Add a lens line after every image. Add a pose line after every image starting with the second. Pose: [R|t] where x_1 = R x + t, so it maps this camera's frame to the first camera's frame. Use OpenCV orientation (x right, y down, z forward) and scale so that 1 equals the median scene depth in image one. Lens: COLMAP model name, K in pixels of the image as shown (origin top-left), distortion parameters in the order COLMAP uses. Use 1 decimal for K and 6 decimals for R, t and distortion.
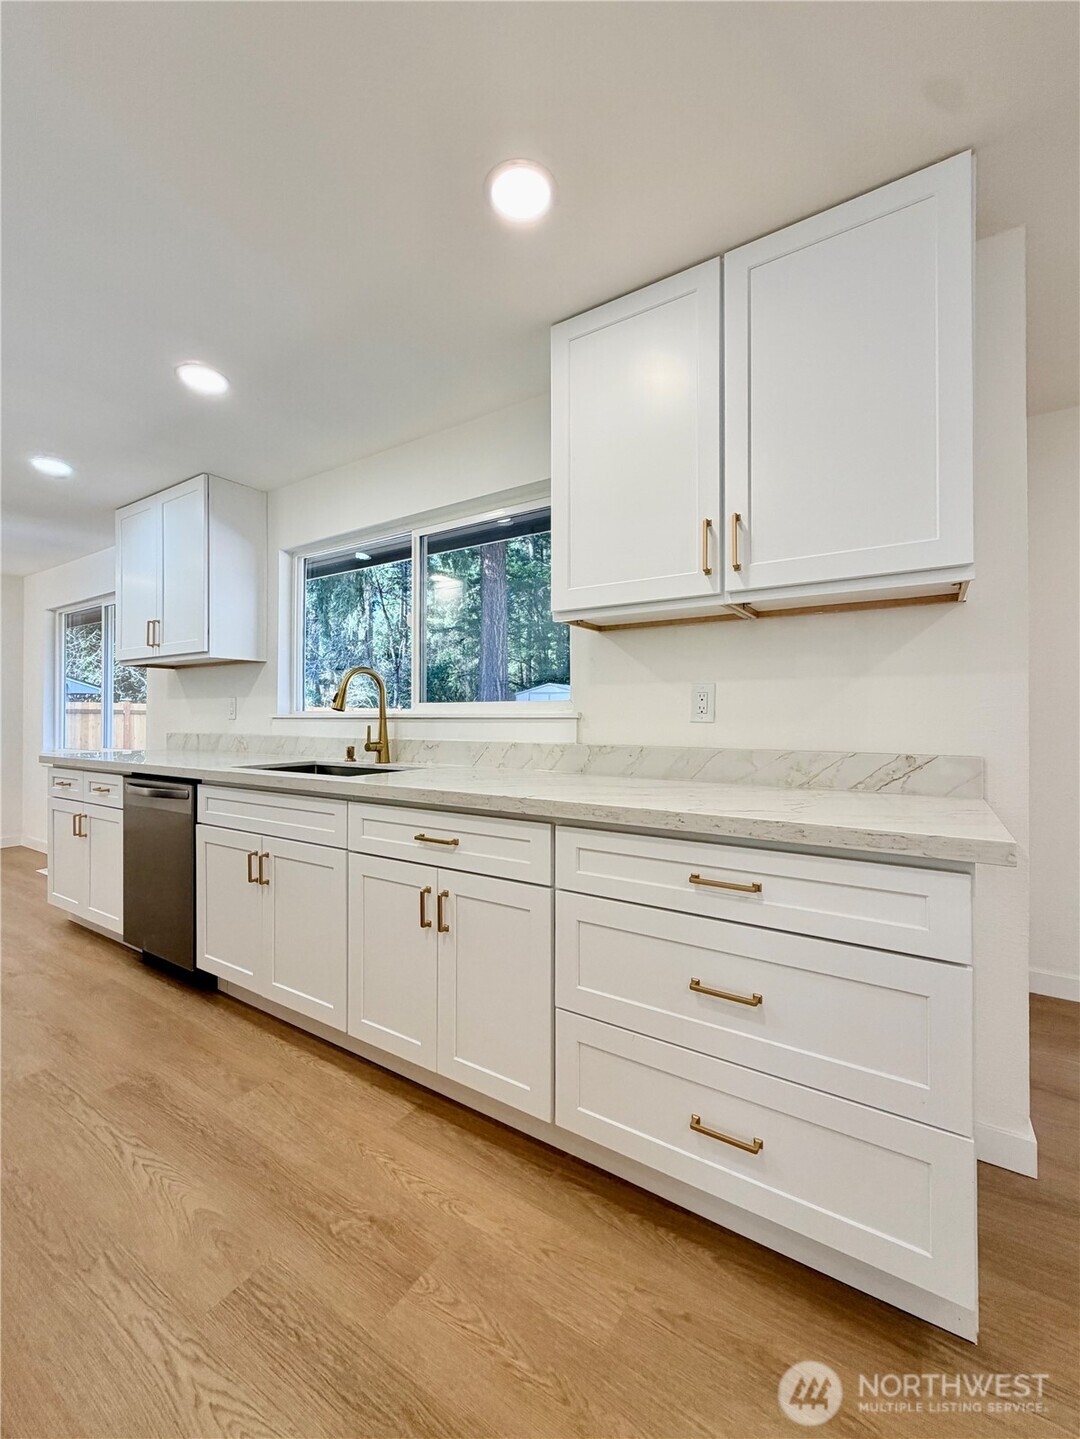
lens RADIAL K [[577.3, 0, 535.2], [0, 577.3, 714.5], [0, 0, 1]] dist [-0.000119, -0.000112]
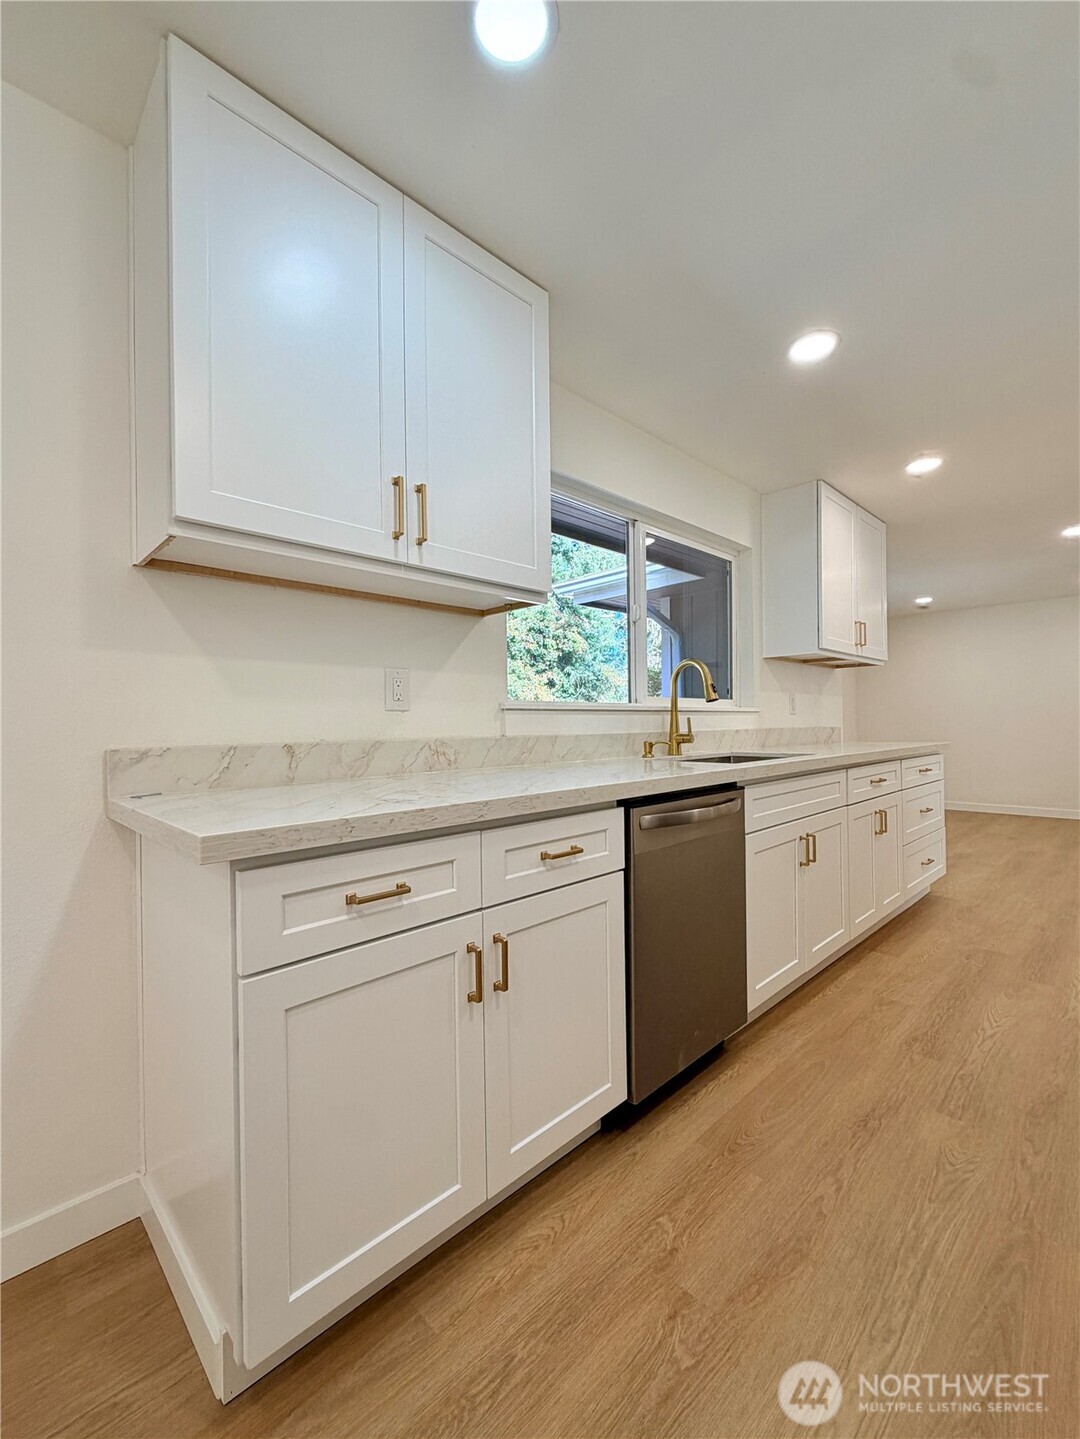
lens RADIAL K [[609.1, 0, 540.0], [0, 609.1, 719.5], [0, 0, 1]] dist [0.000912, 0.000016]
pose [[0.228981, 0.001196, 0.973430, -2.060656], [0.005296, 0.999983, -0.002475, 0.036024], [-0.973416, 0.005722, 0.228971, 1.505585]]
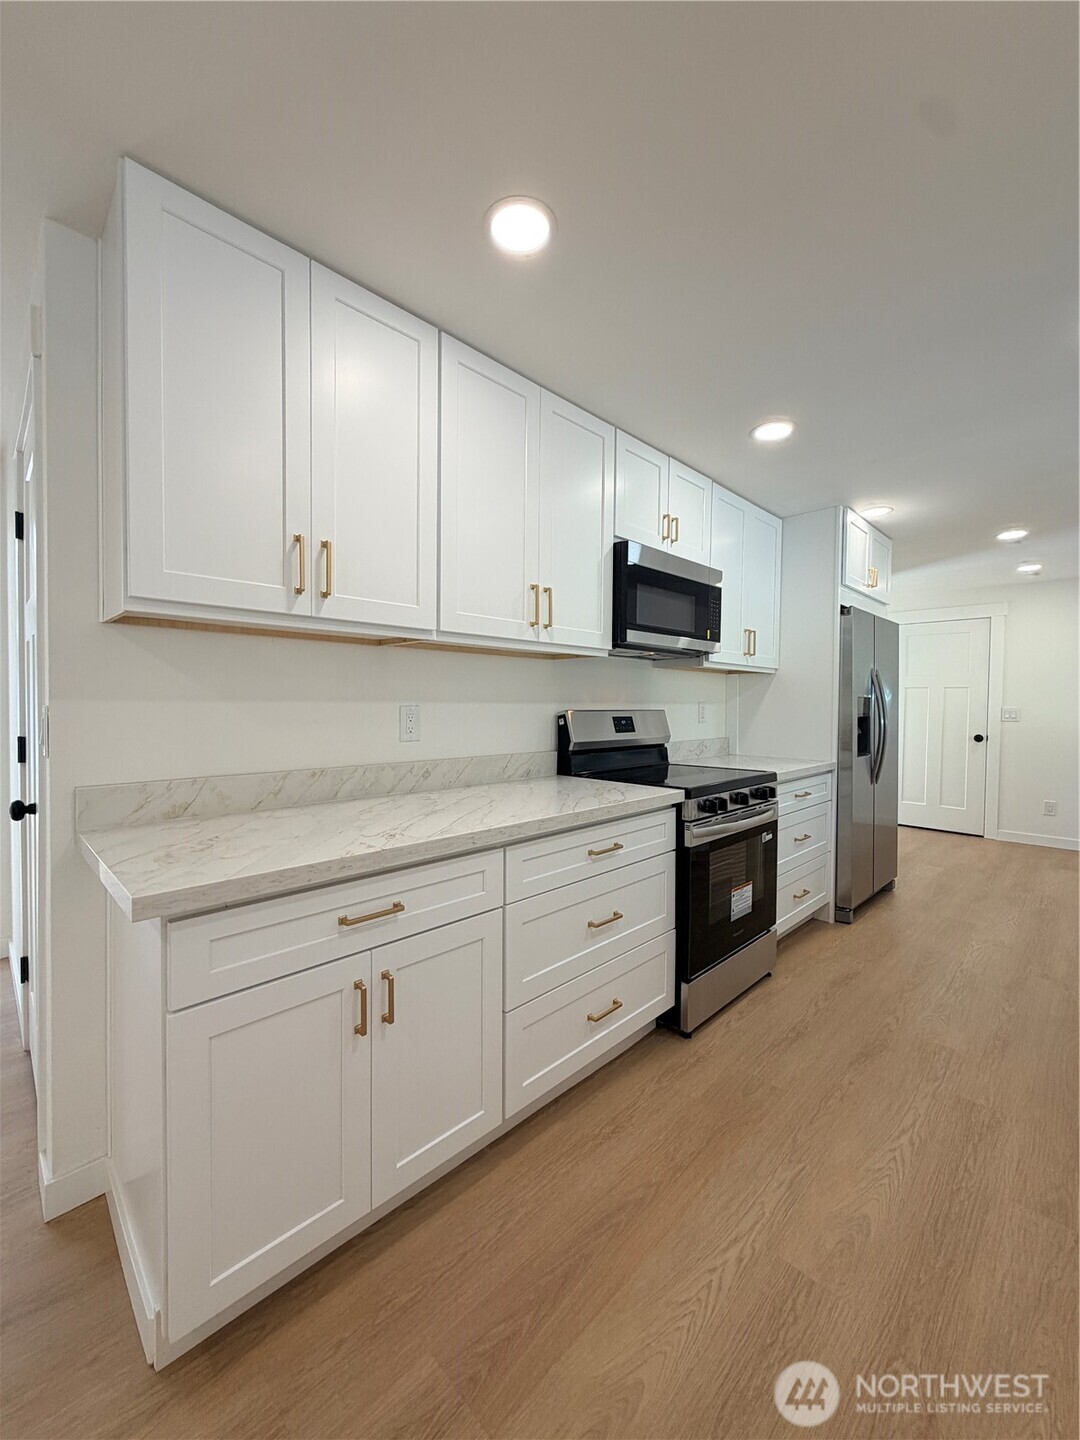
lens RADIAL K [[577.7, 0, 535.2], [0, 577.7, 715.0], [0, 0, 1]] dist [-0.000119, -0.000112]
pose [[-0.211434, 0.016042, -0.977261, 0.421043], [-0.002674, 0.999852, 0.016991, -0.042676], [0.977389, 0.006206, -0.211360, 0.496414]]
